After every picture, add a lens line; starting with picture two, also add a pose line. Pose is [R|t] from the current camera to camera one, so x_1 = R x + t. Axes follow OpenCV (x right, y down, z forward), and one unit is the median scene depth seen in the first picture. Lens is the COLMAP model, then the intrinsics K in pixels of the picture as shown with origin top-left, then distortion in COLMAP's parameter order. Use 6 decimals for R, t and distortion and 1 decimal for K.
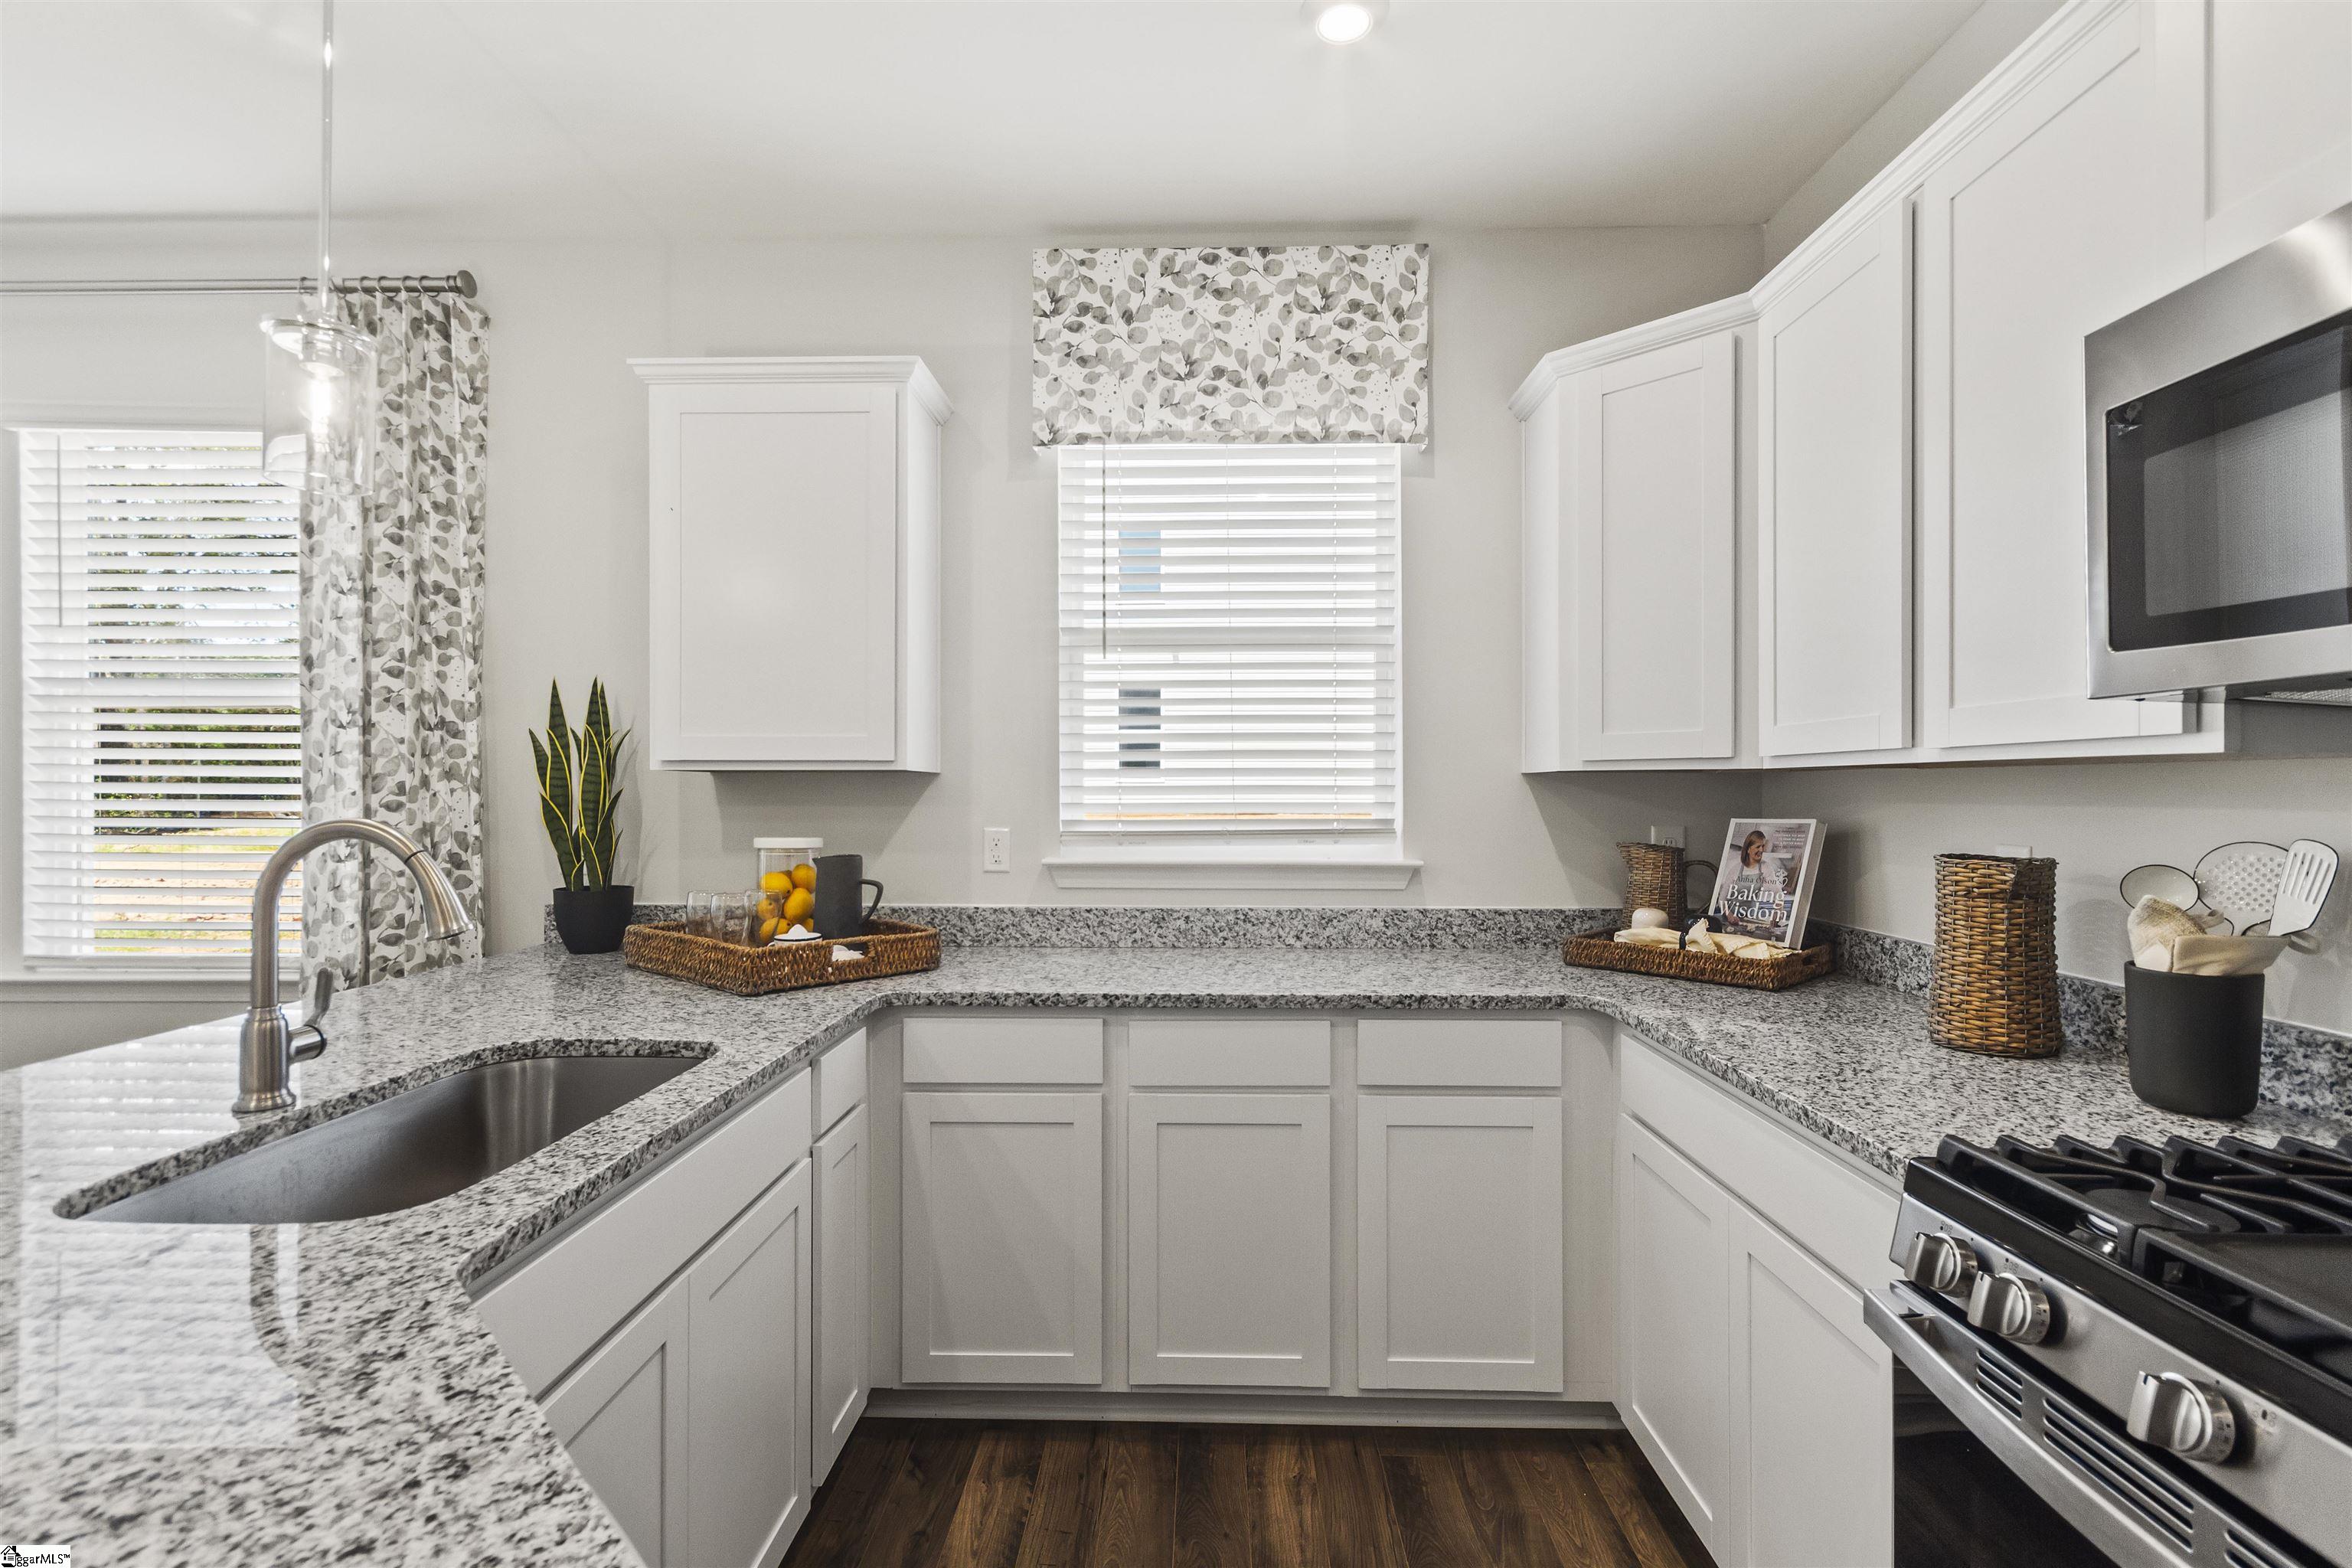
lens RADIAL K [[1107.1, 0, 1164.1], [0, 1107.1, 790.6], [0, 0, 1]] dist [-0.003282, 0.004612]
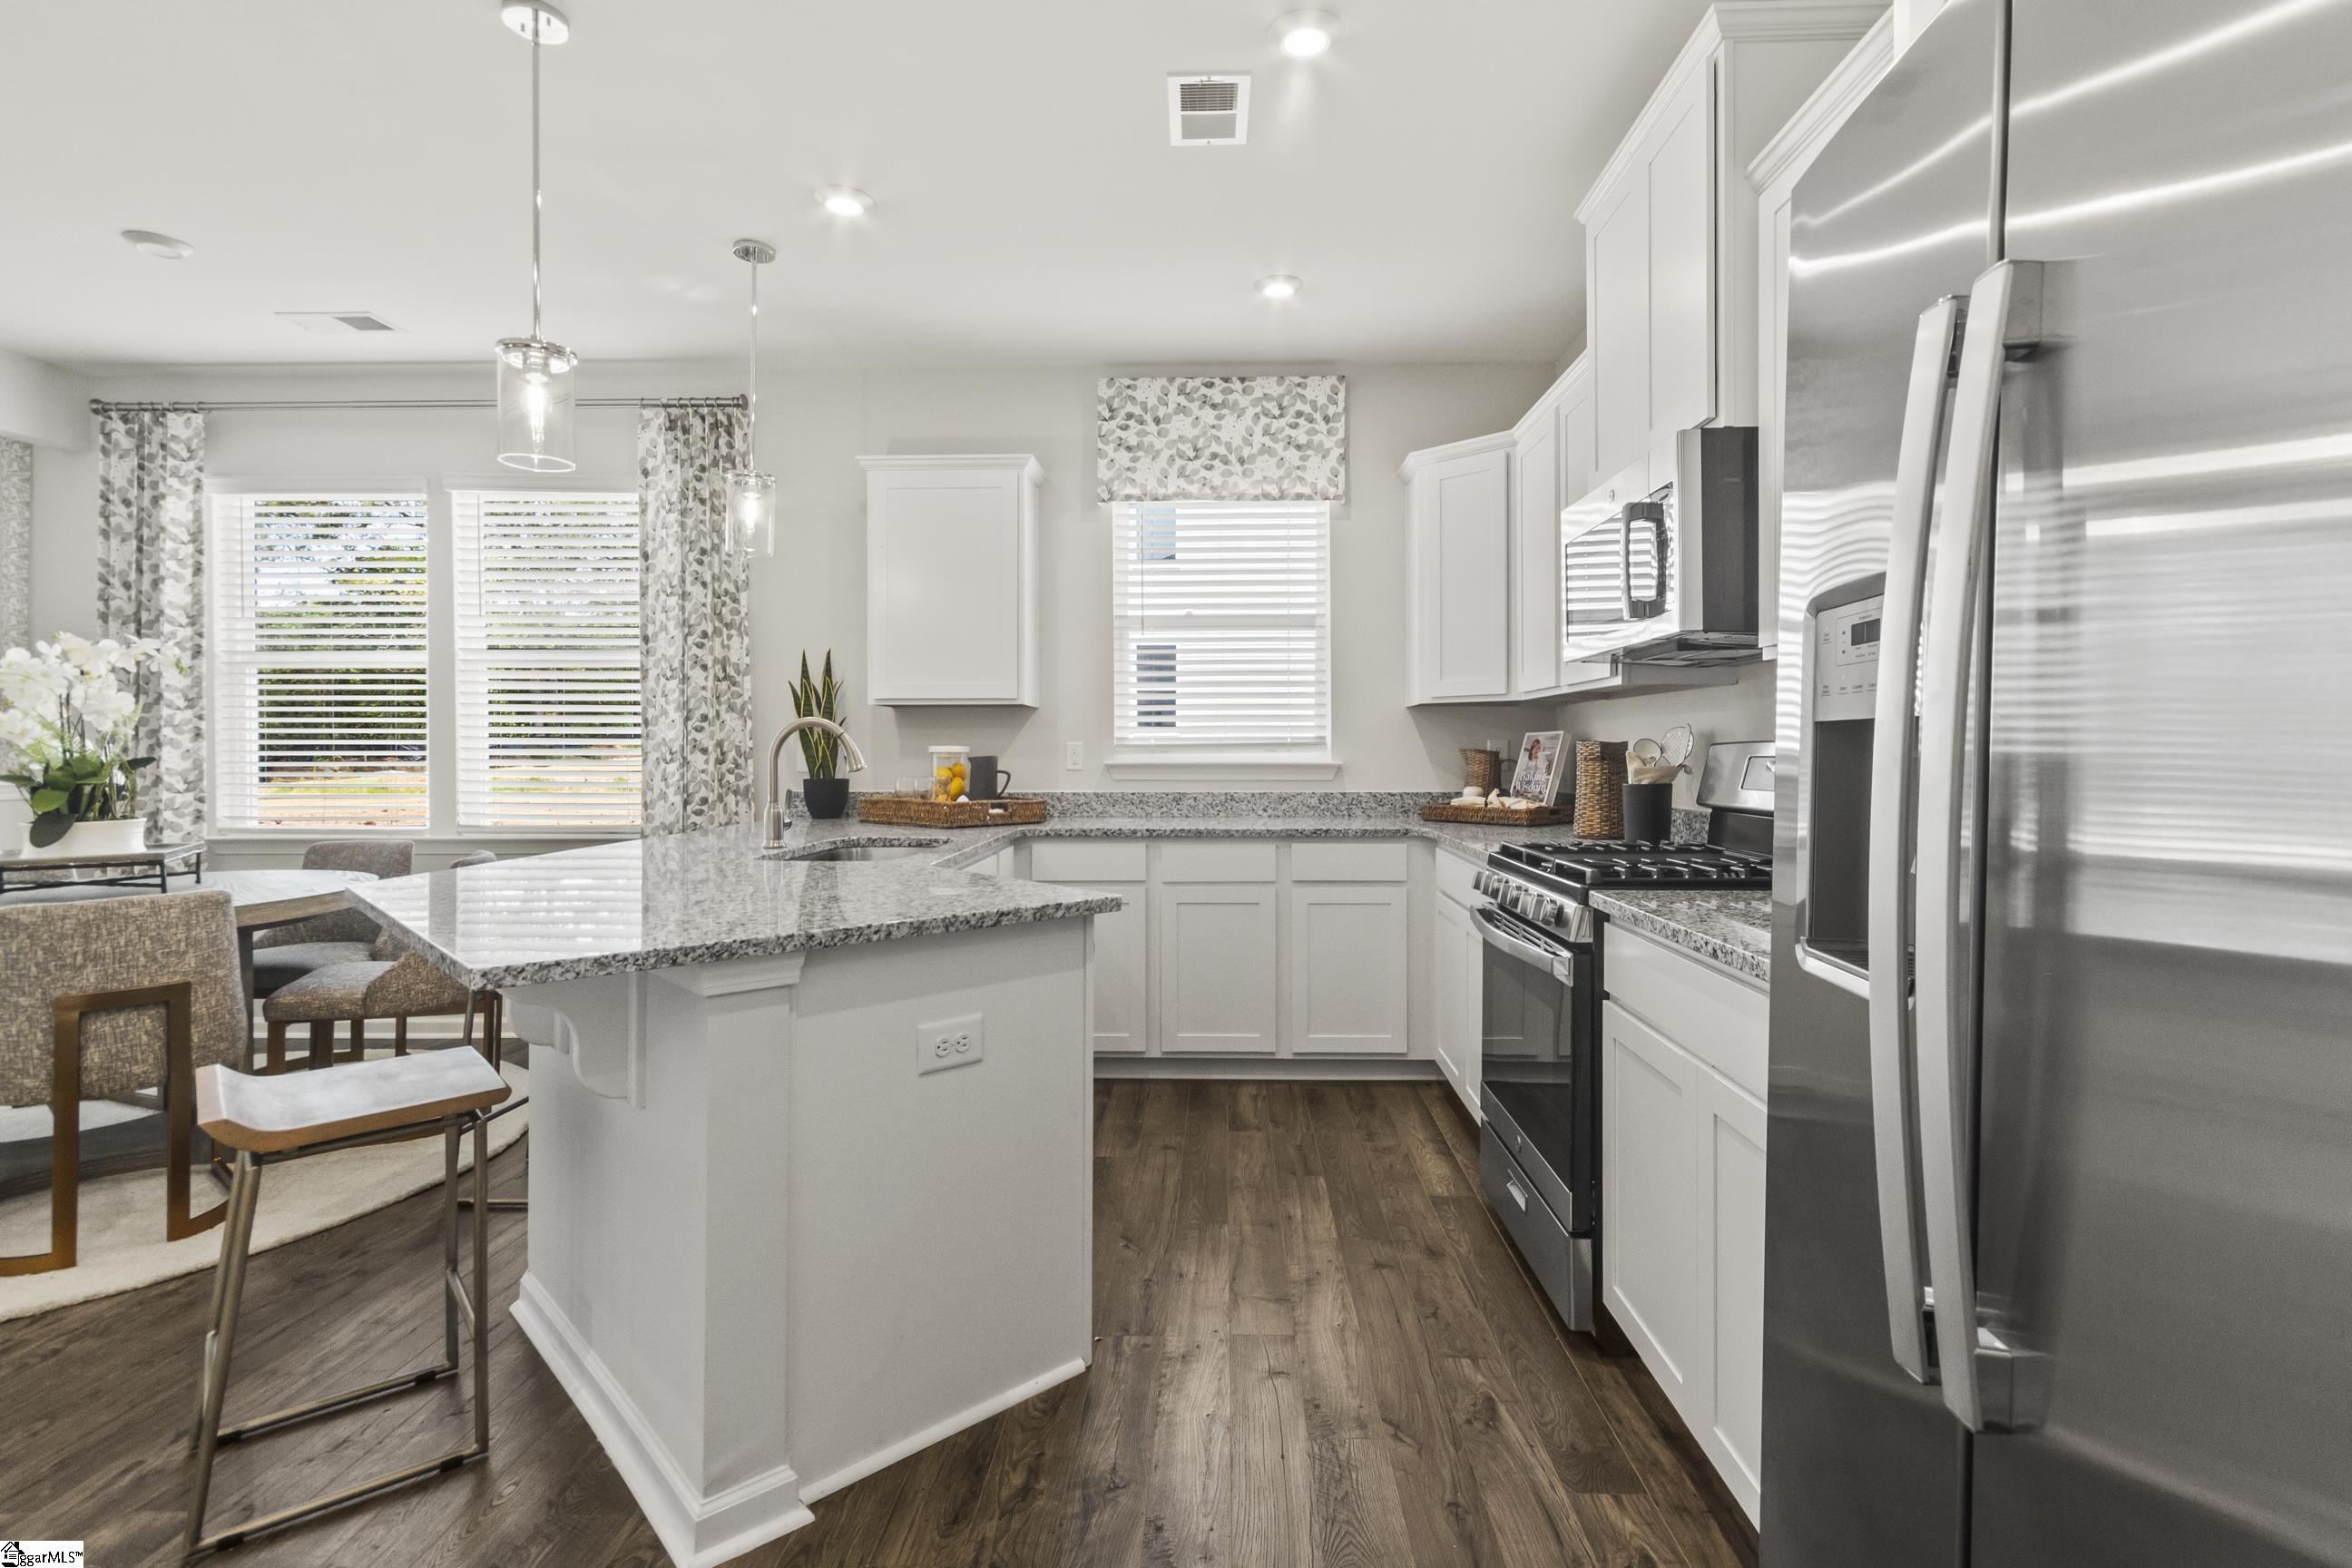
lens RADIAL K [[1107.1, 0, 1180.0], [0, 1107.1, 756.5], [0, 0, 1]] dist [-0.003282, 0.004612]
pose [[0.999997, -0.002395, 0.000072, -0.001209], [0.002394, 0.999976, 0.006436, 0.045563], [-0.000087, -0.006435, 0.999979, -0.601292]]
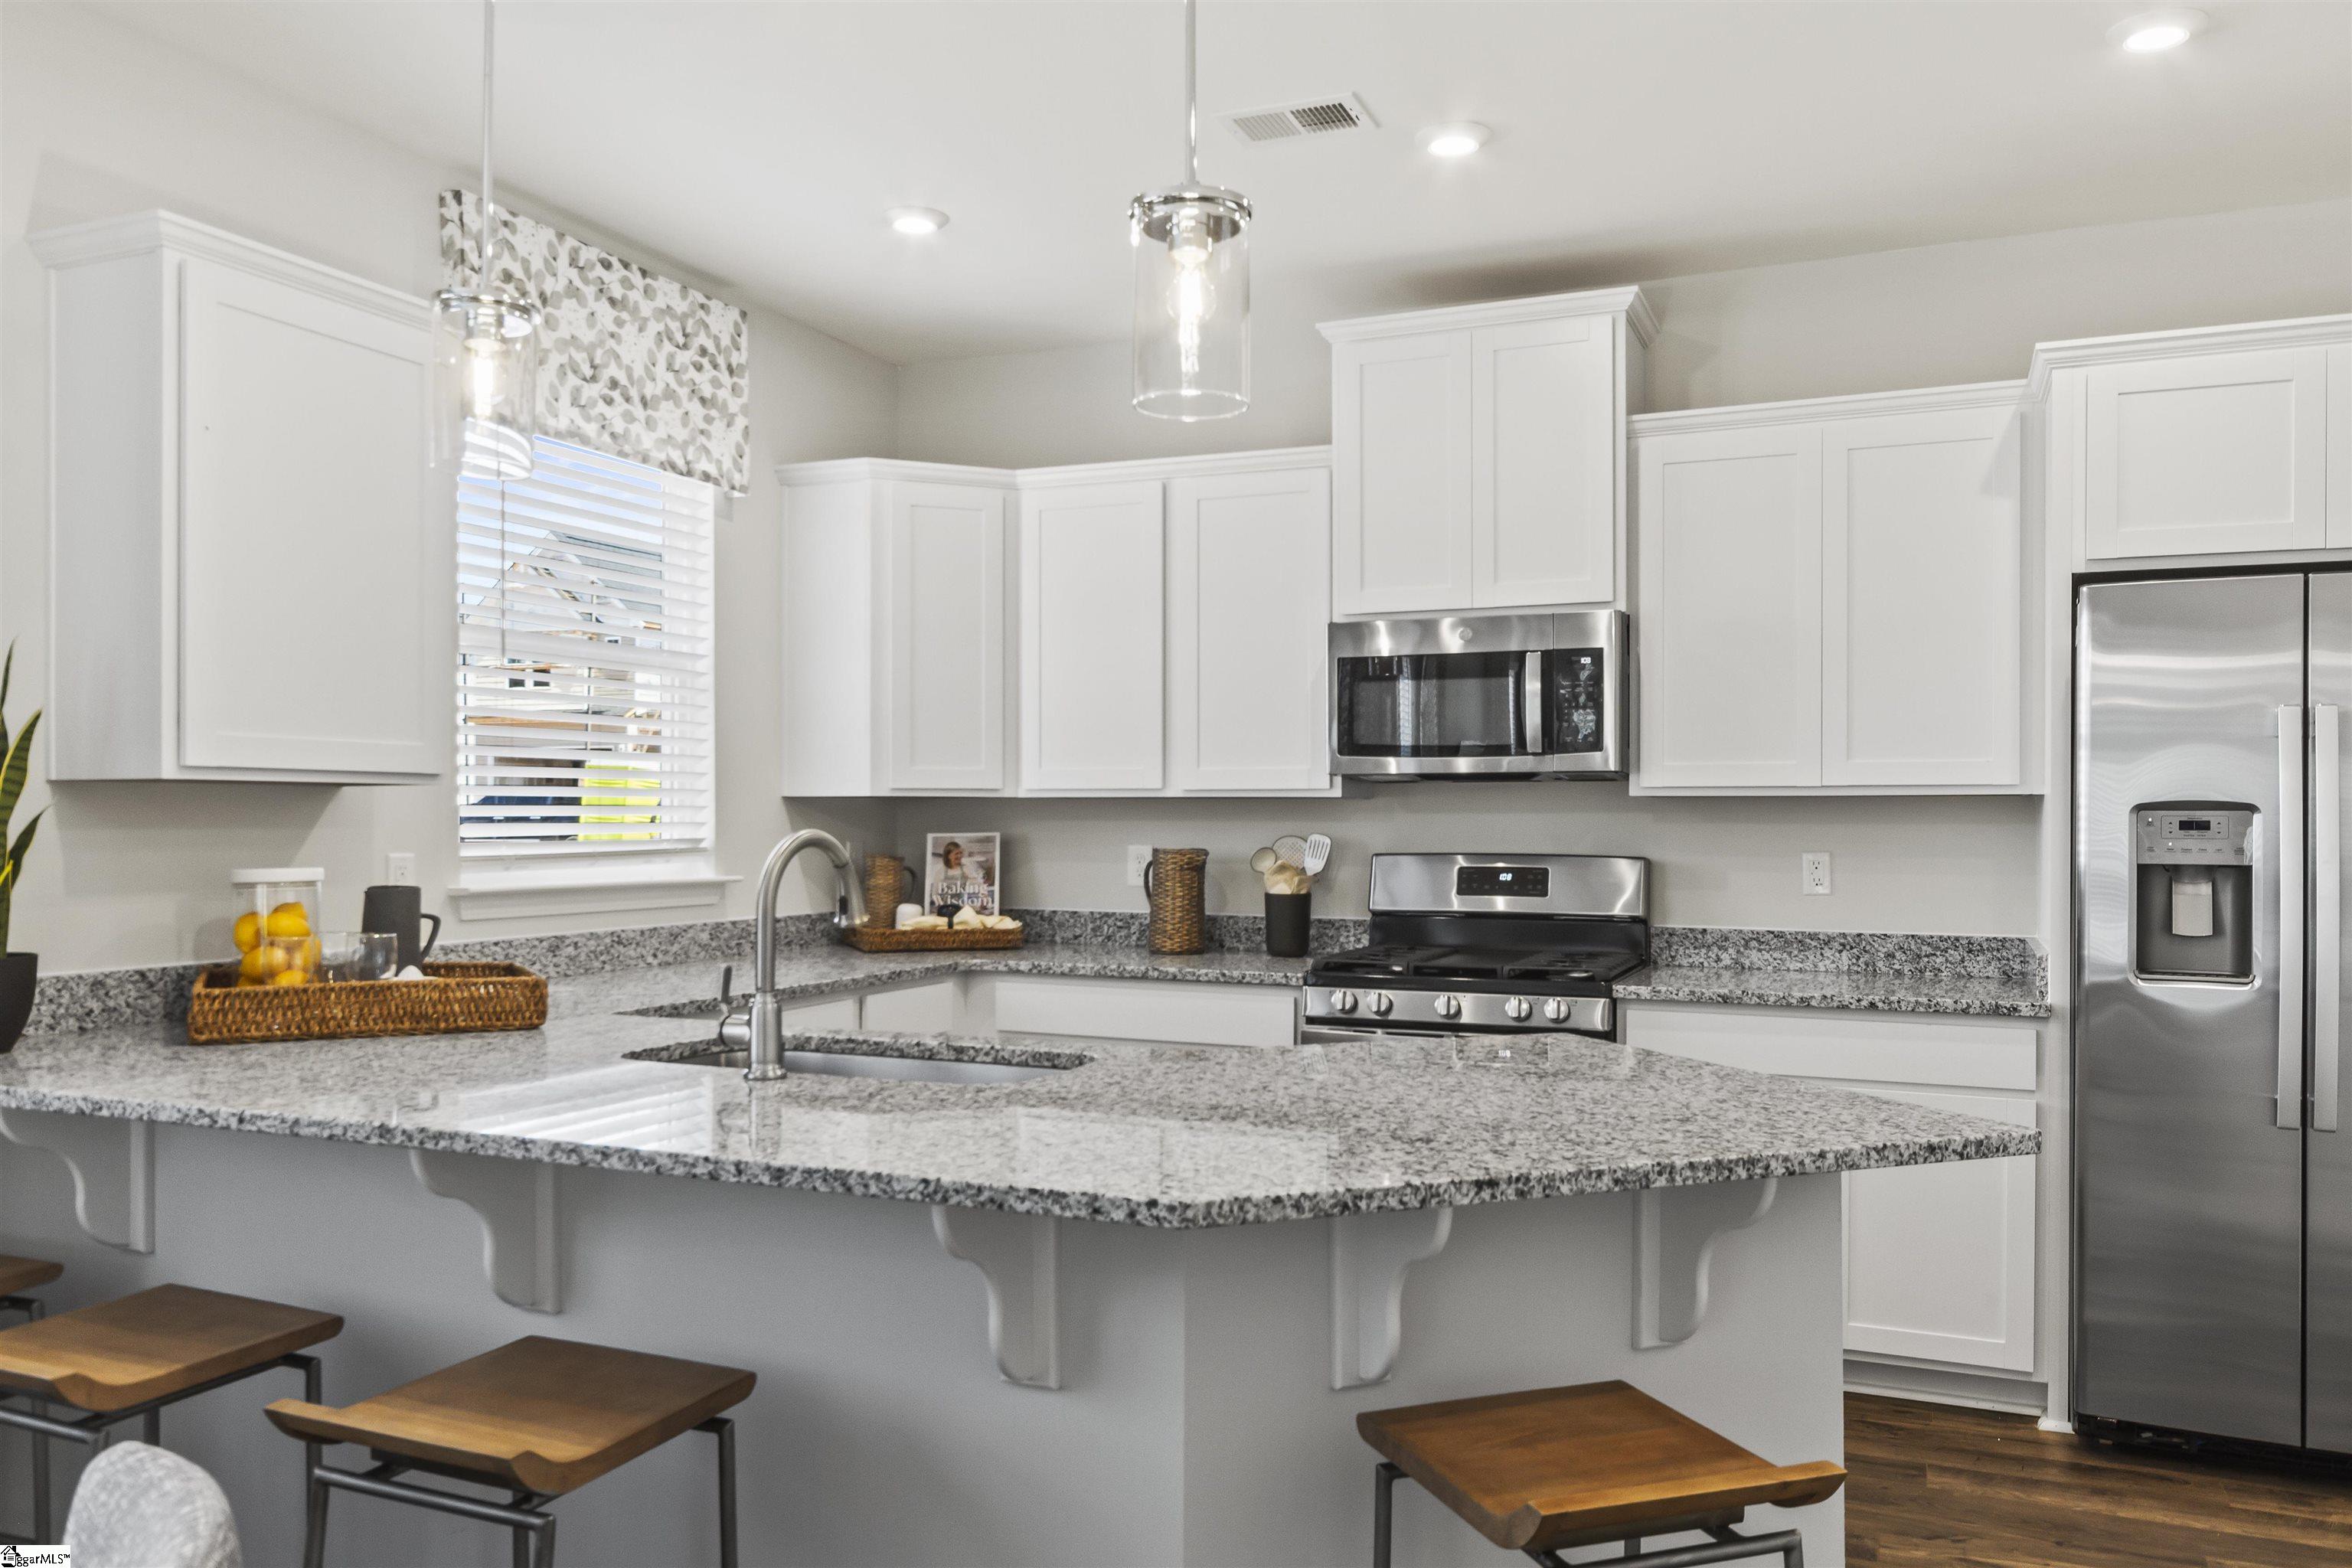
lens RADIAL K [[1716.9, 0, 1190.6], [0, 1716.9, 839.4], [0, 0, 1]] dist [-0.003171, -0.001865]
pose [[0.365088, -0.011234, 0.930905, -1.184438], [-0.001921, 0.999916, 0.012820, 0.005103], [-0.930971, -0.006469, 0.365036, -0.032367]]
